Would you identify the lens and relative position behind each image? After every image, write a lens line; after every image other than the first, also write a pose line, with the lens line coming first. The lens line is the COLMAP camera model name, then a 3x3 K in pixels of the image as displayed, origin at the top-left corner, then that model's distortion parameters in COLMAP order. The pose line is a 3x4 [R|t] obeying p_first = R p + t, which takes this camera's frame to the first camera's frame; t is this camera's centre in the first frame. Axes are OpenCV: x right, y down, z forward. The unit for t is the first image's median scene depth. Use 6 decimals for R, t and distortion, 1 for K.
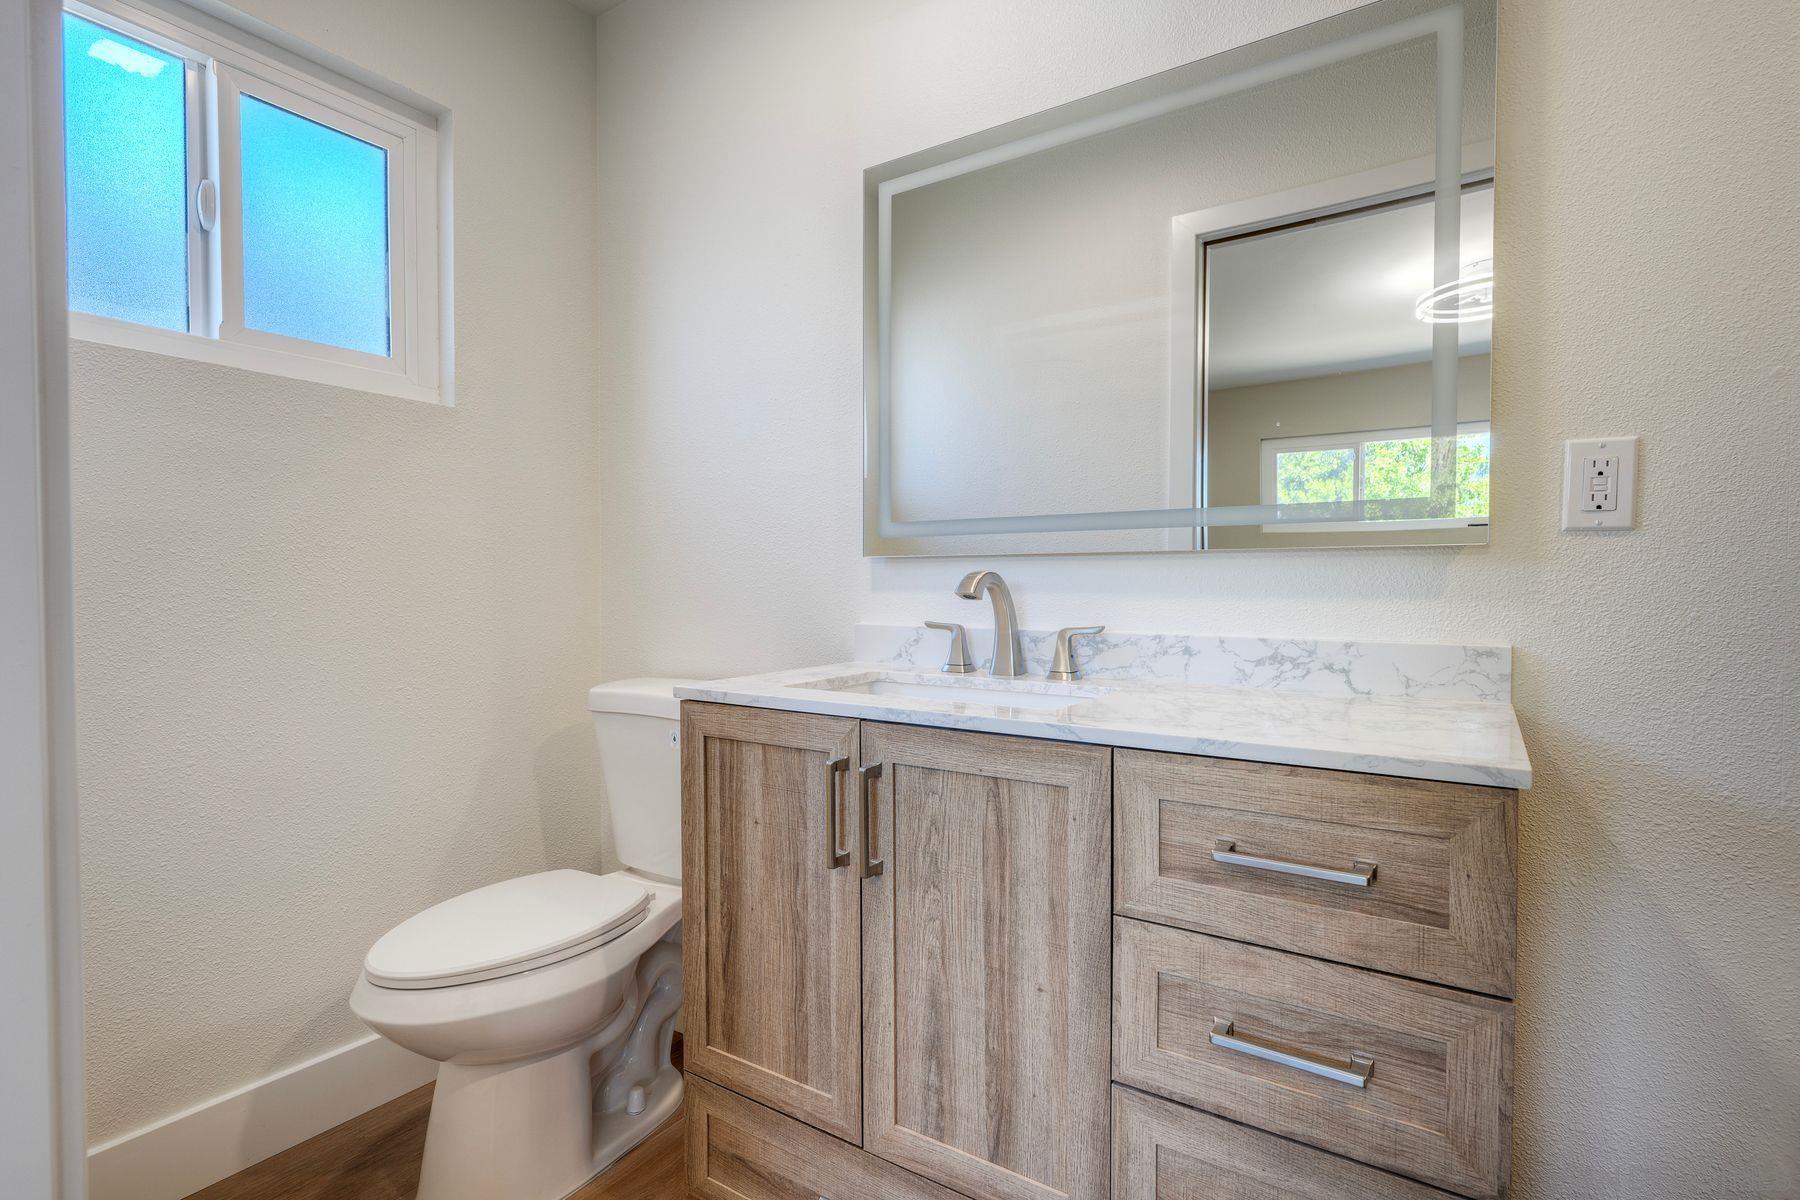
lens RADIAL K [[860.8, 0, 900.0], [0, 860.8, 600.0], [0, 0, 1]] dist [0.000250, -0.000486]
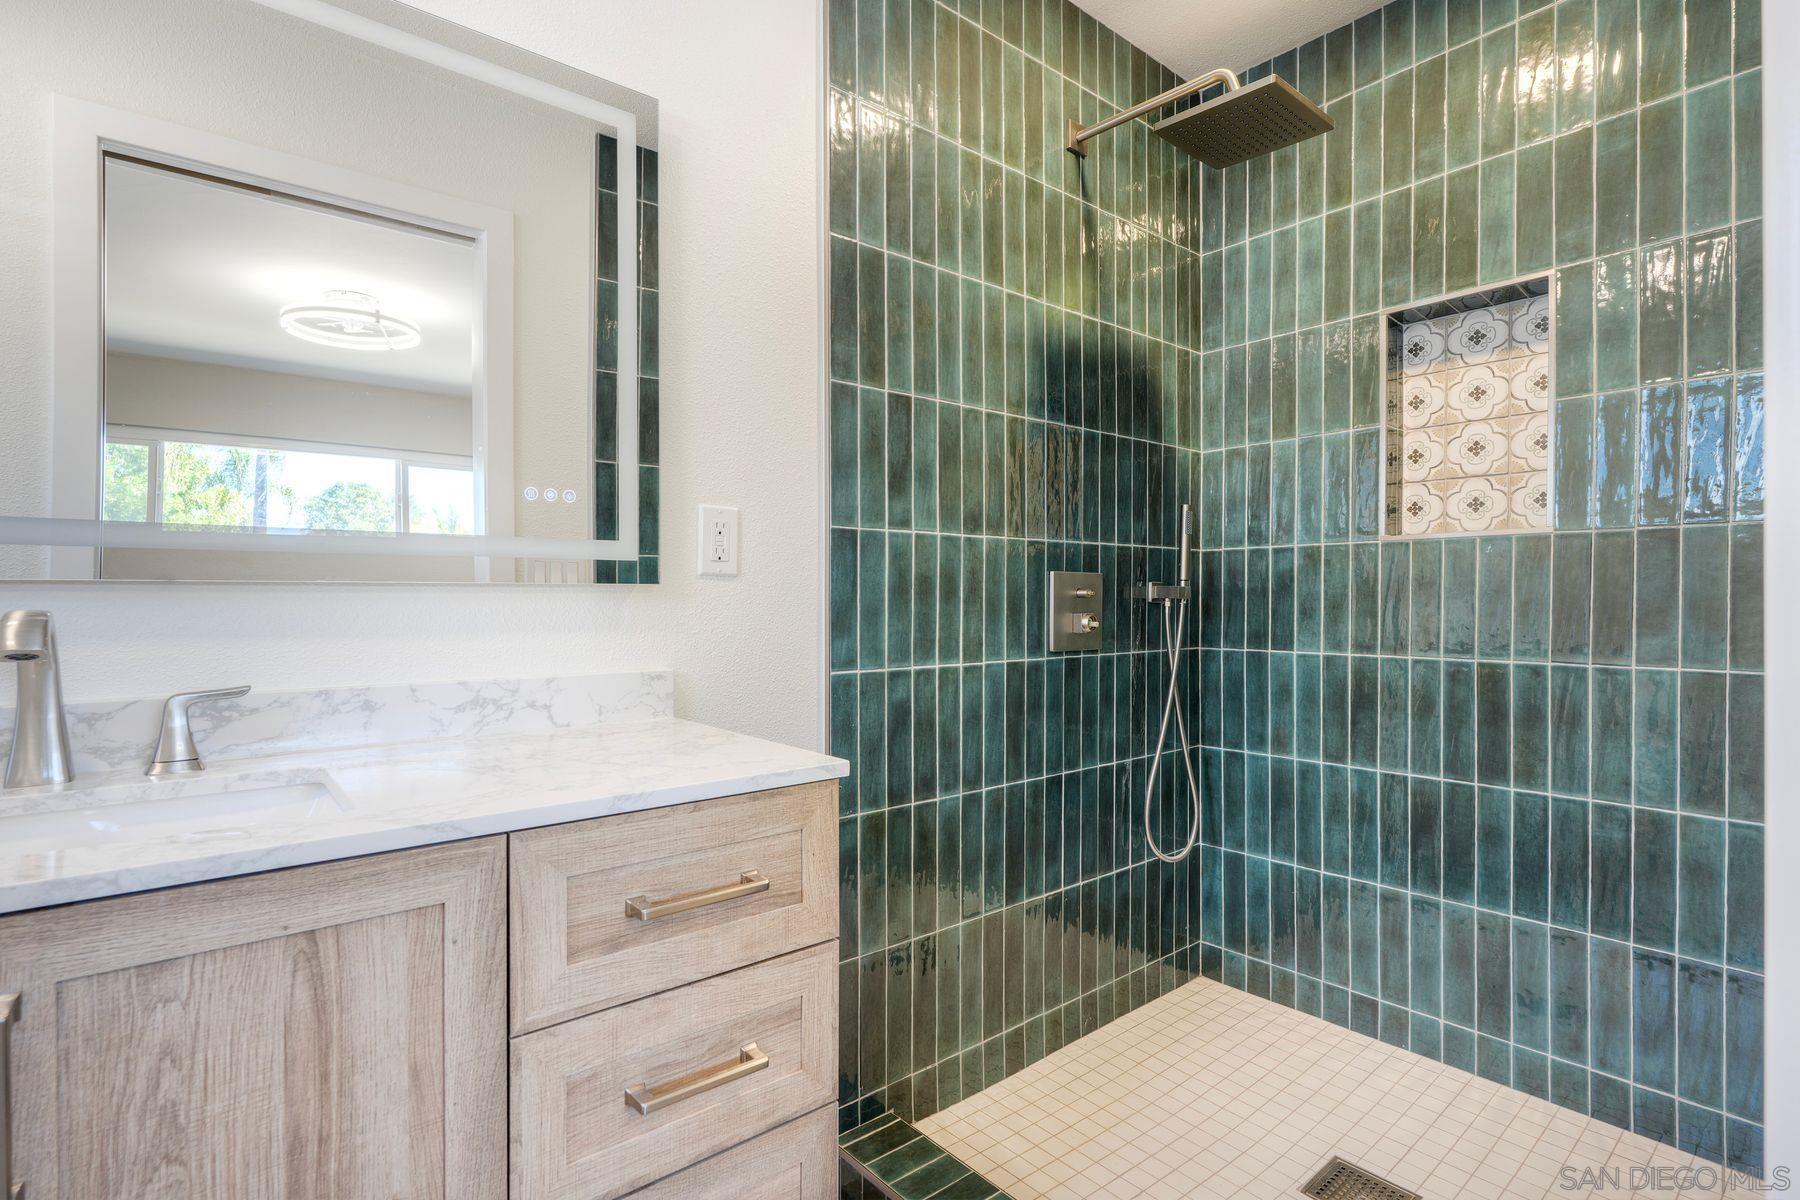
lens RADIAL K [[860.8, 0, 900.0], [0, 860.8, 600.0], [0, 0, 1]] dist [0.000250, -0.000486]
pose [[0.300825, -0.002839, 0.953675, -0.368577], [0.021847, 0.999754, -0.003915, -0.033735], [-0.953429, 0.022012, 0.300813, 0.350972]]
